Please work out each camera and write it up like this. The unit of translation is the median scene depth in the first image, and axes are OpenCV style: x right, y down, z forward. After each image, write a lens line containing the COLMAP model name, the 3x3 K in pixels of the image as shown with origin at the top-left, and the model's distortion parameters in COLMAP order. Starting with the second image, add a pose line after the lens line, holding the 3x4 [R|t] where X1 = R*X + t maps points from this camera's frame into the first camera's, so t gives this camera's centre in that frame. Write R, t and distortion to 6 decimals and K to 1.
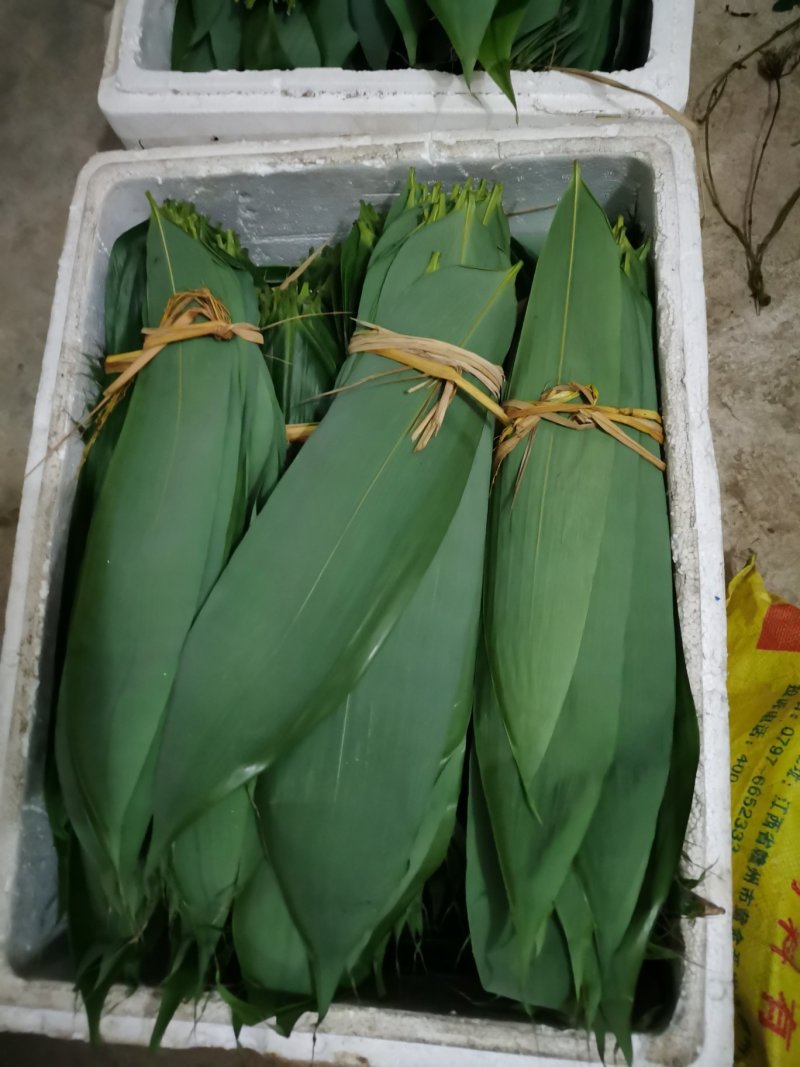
lens RADIAL K [[782.3, 0, 398.3], [0, 782.3, 536.5], [0, 0, 1]] dist [0.031483, -0.010093]
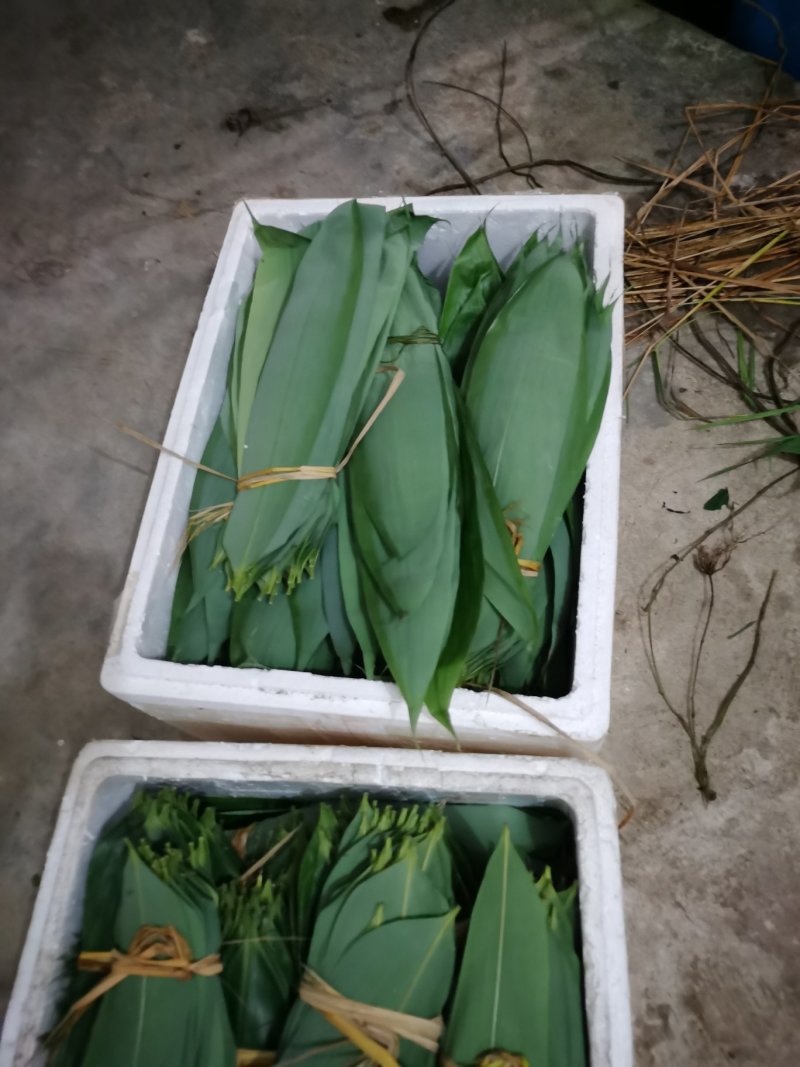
lens RADIAL K [[782.3, 0, 399.1], [0, 782.3, 539.3], [0, 0, 1]] dist [0.031483, -0.010093]
pose [[0.999731, 0.012529, -0.019529, 0.060752], [-0.016087, 0.980824, -0.194228, -0.441609], [0.016721, 0.194490, 0.980762, -0.126519]]
